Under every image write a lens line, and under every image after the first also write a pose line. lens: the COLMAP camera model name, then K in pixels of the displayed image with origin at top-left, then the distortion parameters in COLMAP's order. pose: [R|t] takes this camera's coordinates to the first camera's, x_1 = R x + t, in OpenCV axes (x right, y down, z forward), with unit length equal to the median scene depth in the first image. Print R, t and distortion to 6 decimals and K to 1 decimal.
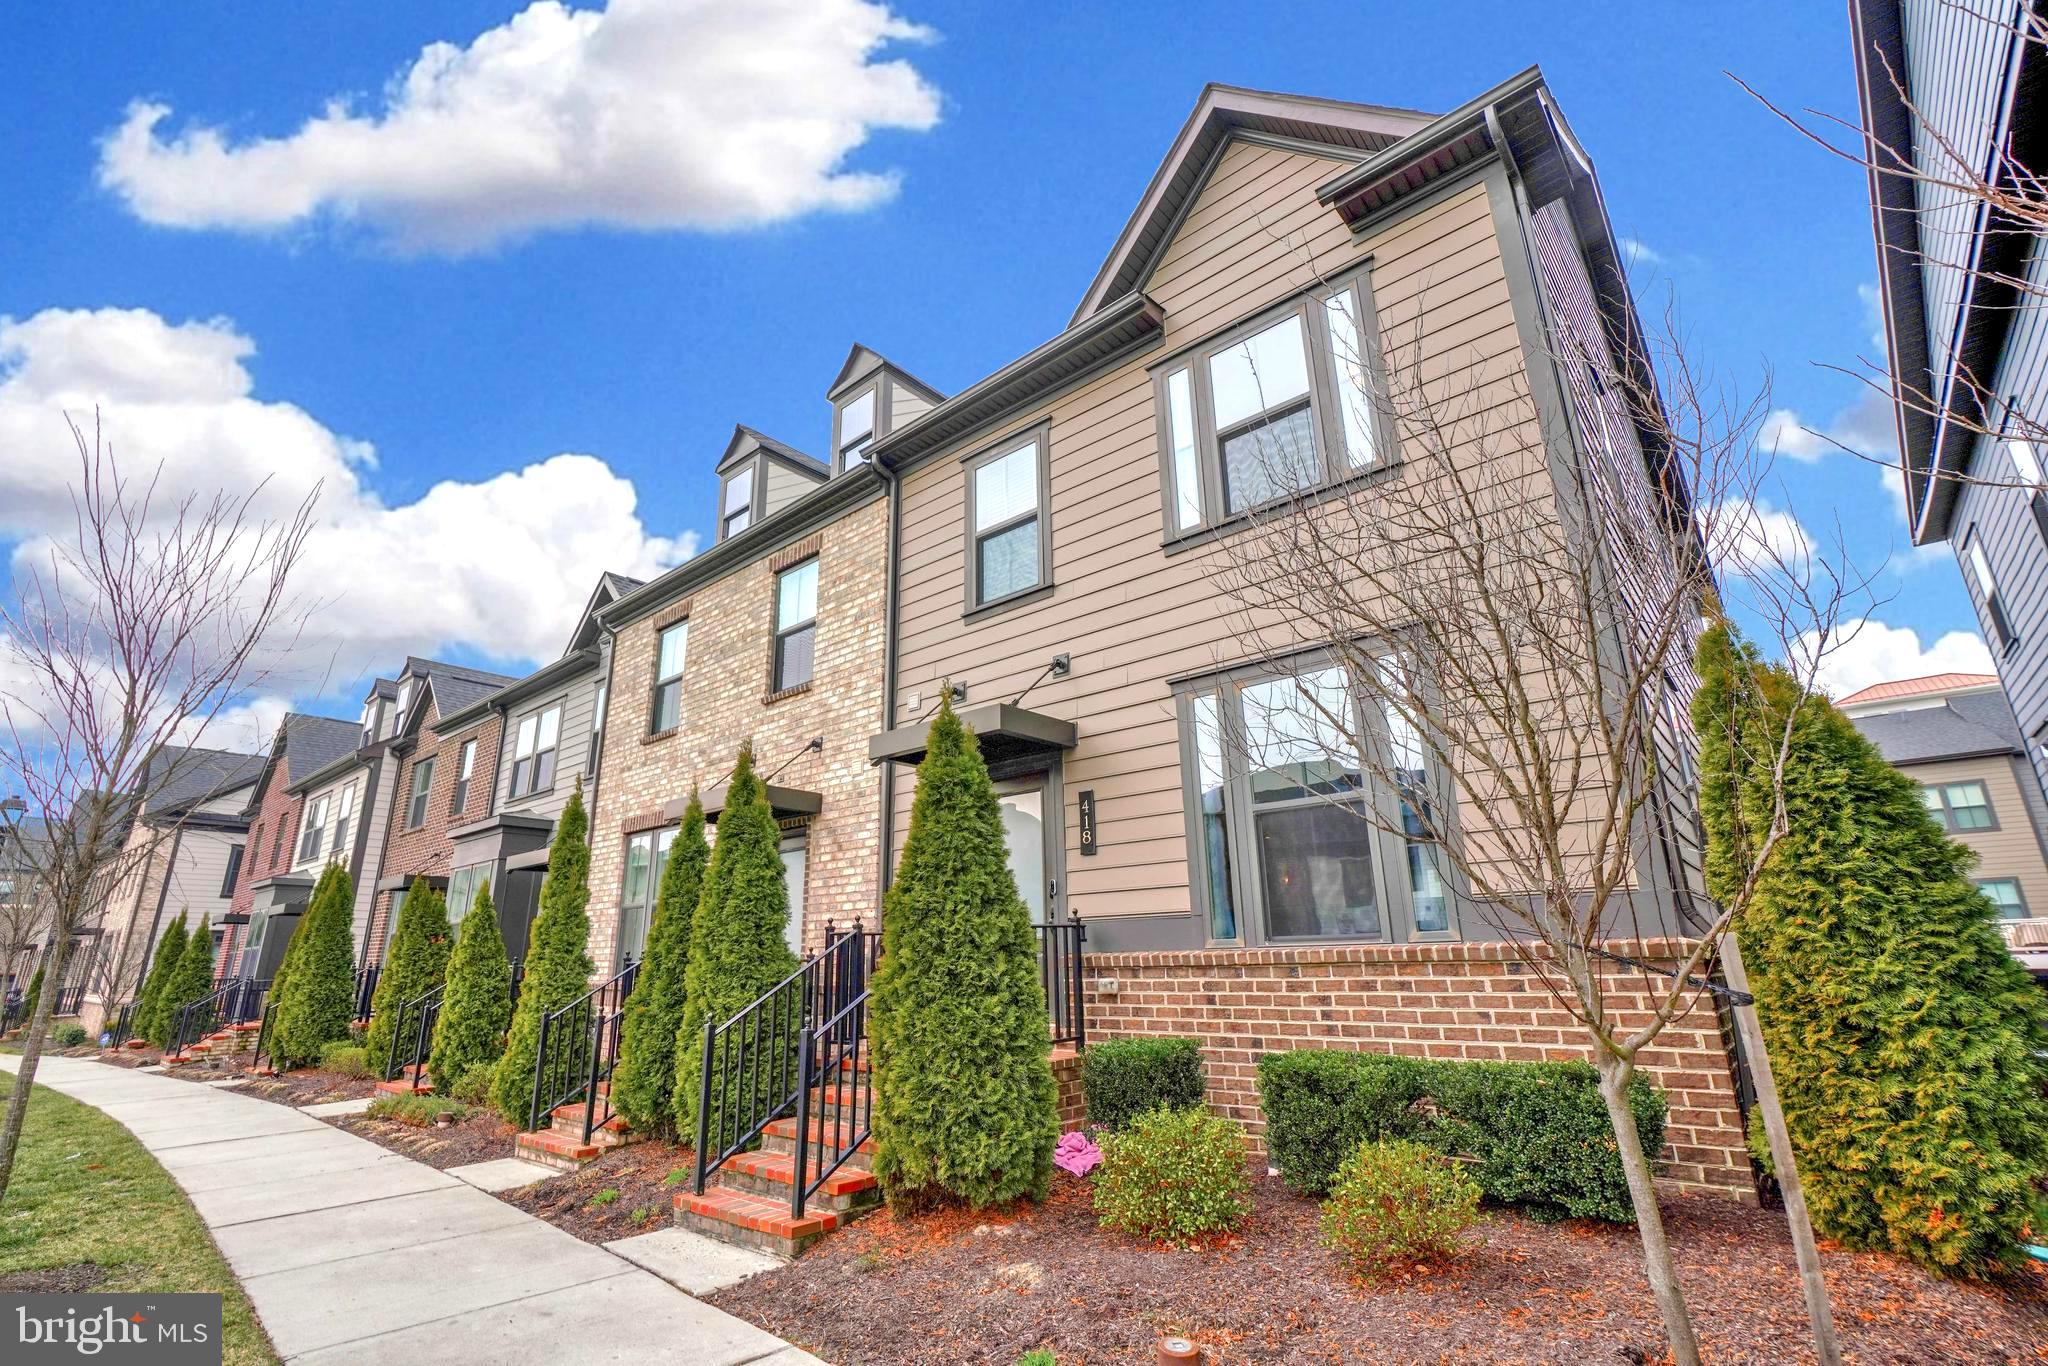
lens RADIAL K [[908.4, 0, 1008.5], [0, 908.4, 684.7], [0, 0, 1]] dist [-0.010636, 0.005614]
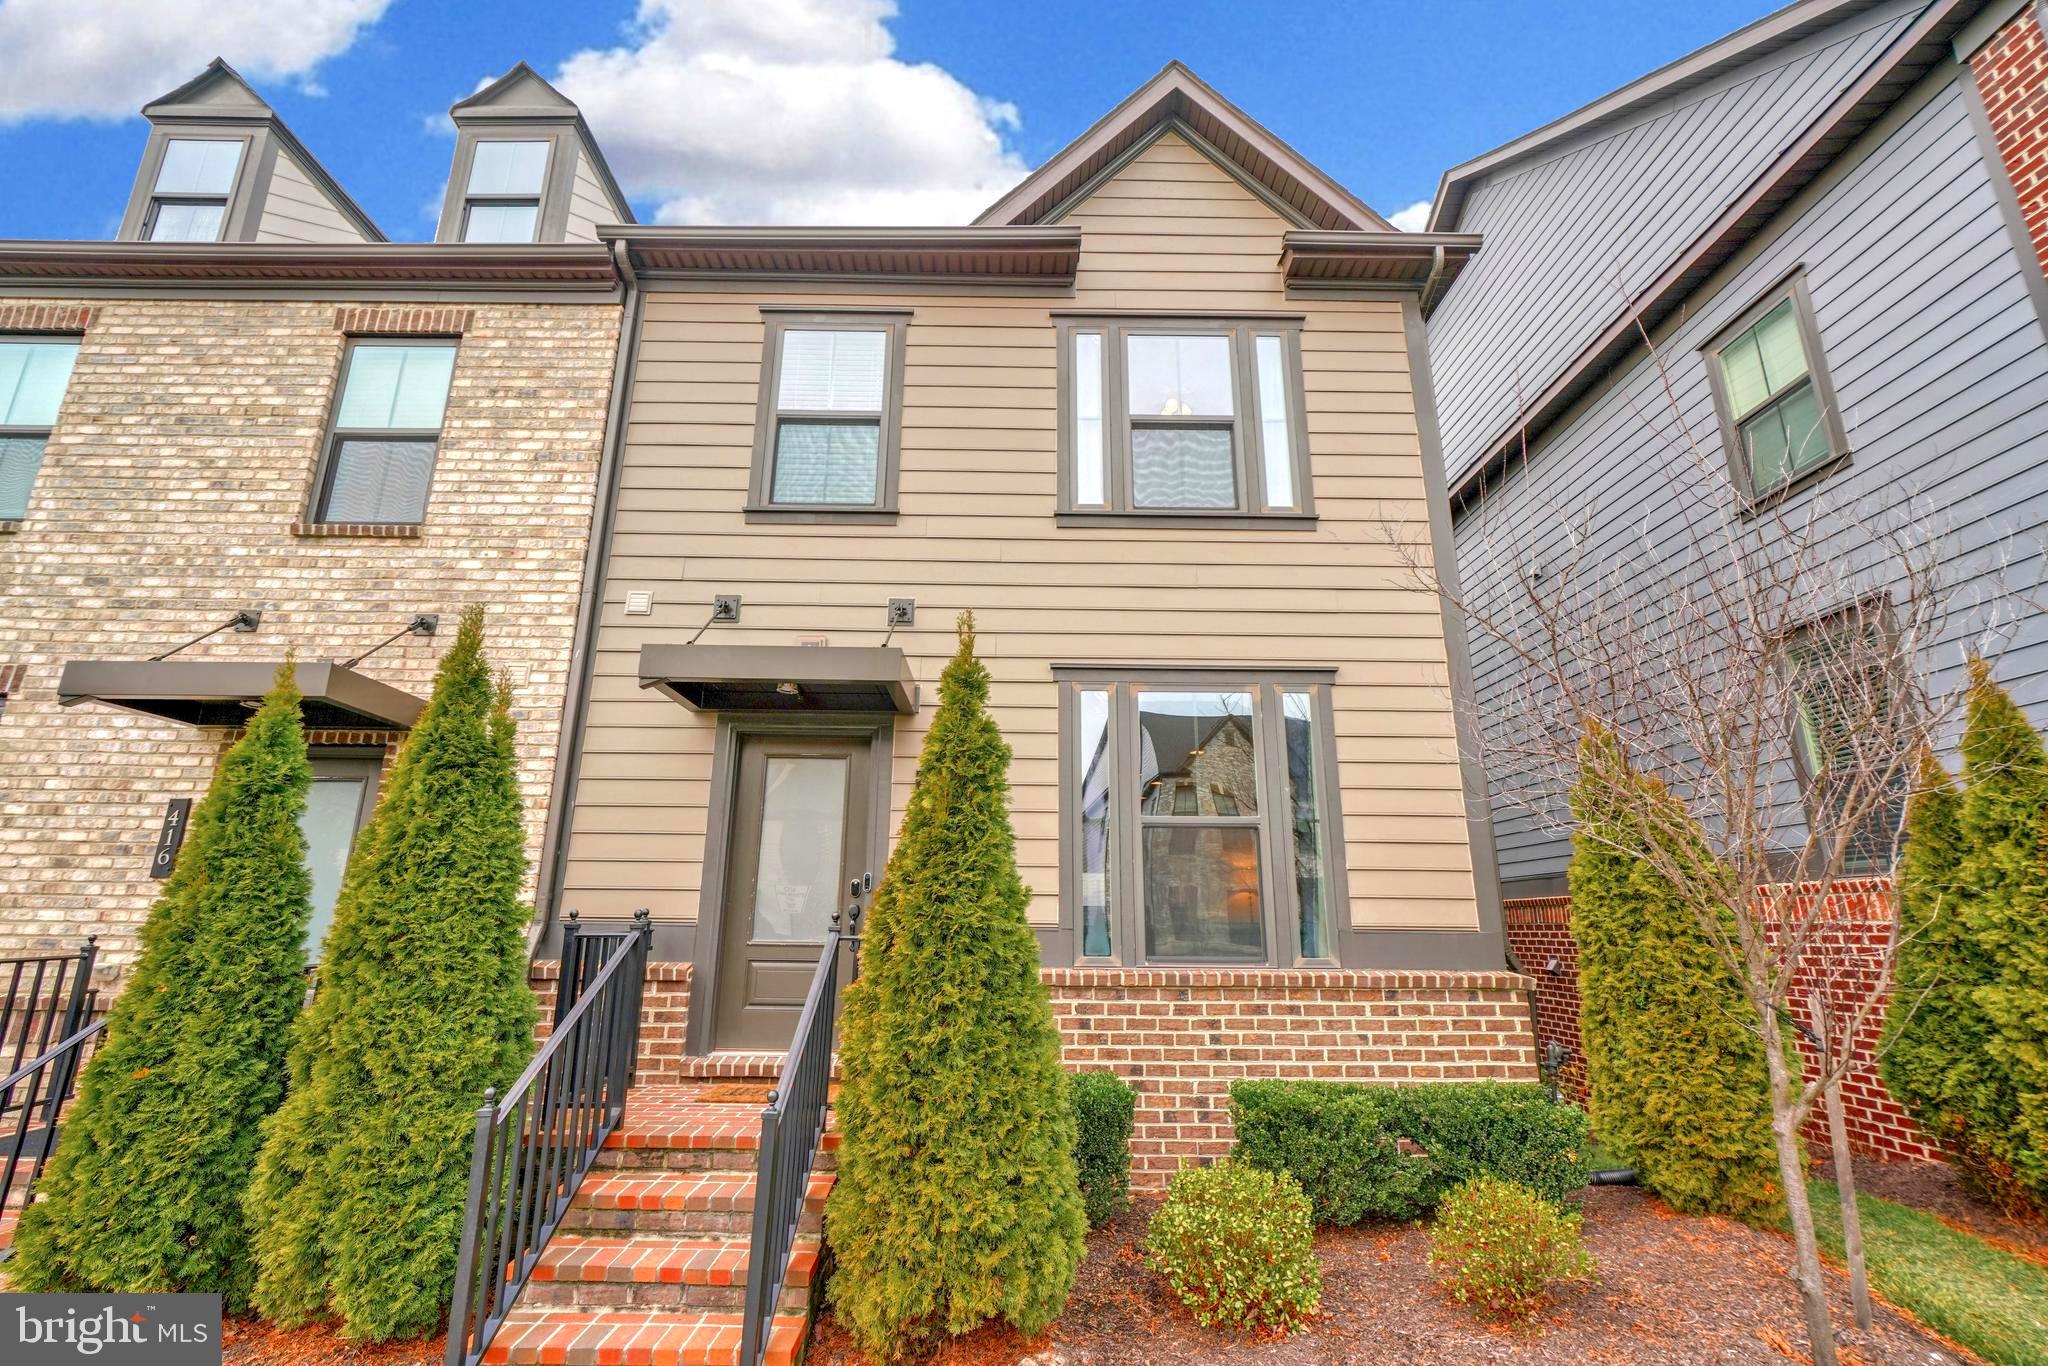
lens RADIAL K [[908.4, 0, 1022.9], [0, 908.4, 683.1], [0, 0, 1]] dist [-0.010636, 0.005614]
pose [[0.745652, 0.198997, 0.635927, -0.402304], [-0.216493, 0.974939, -0.051235, 0.064712], [-0.630185, -0.099471, 0.770047, 0.322709]]
